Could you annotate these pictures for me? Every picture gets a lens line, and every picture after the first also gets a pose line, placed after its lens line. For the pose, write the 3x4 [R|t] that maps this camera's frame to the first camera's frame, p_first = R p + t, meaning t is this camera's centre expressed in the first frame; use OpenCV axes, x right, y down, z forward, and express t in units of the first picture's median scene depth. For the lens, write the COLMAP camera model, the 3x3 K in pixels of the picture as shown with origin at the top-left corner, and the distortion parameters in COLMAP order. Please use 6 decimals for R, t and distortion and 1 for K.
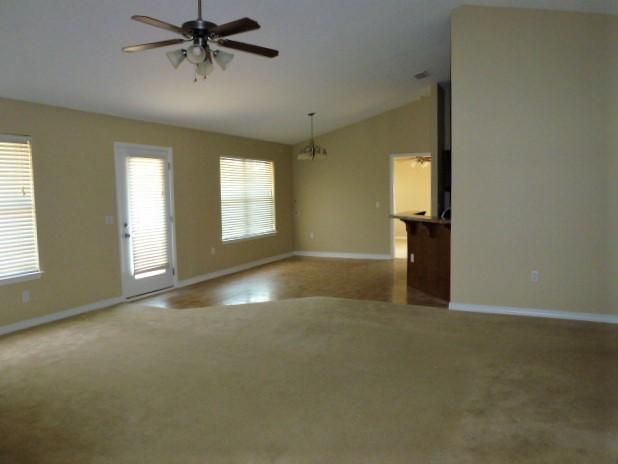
lens RADIAL K [[445.4, 0, 309.0], [0, 445.4, 232.0], [0, 0, 1]] dist [-0.071080, -0.001341]
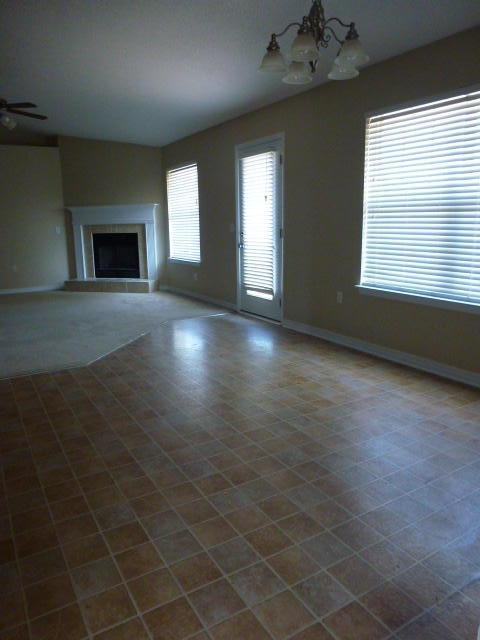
lens RADIAL K [[461.2, 0, 240.0], [0, 461.2, 320.0], [0, 0, 1]] dist [-0.071080, -0.001341]
pose [[-0.537461, 0.197966, -0.819723, 0.419866], [-0.054337, 0.961905, 0.267931, -0.099487], [0.841536, 0.188544, -0.506229, 1.481701]]
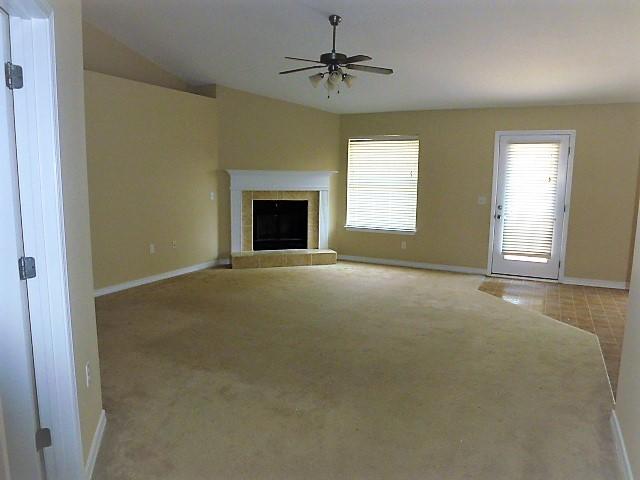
lens RADIAL K [[461.2, 0, 320.0], [0, 461.2, 240.0], [0, 0, 1]] dist [-0.071080, -0.001341]
pose [[-0.003308, 0.151471, -0.988456, 0.691705], [-0.105919, 0.982848, 0.150966, -0.056910], [0.994369, 0.105196, 0.012792, 0.532856]]
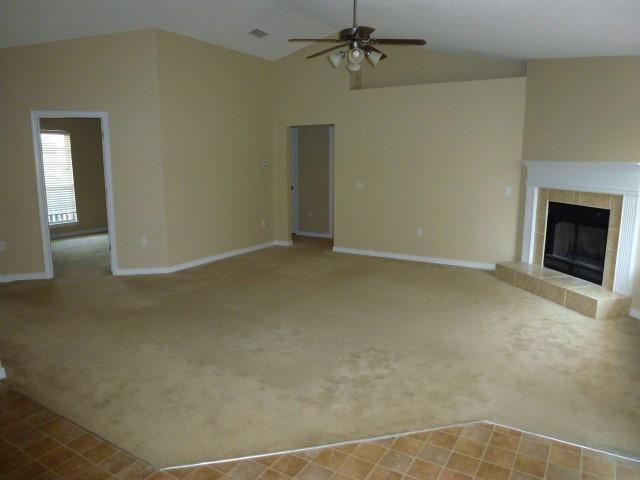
lens RADIAL K [[461.2, 0, 320.0], [0, 461.2, 240.0], [0, 0, 1]] dist [-0.071080, -0.001341]
pose [[-0.997690, -0.003893, 0.067821, -0.127335], [0.013879, 0.965621, 0.259583, -0.123421], [-0.066500, 0.259925, -0.963336, 1.280425]]
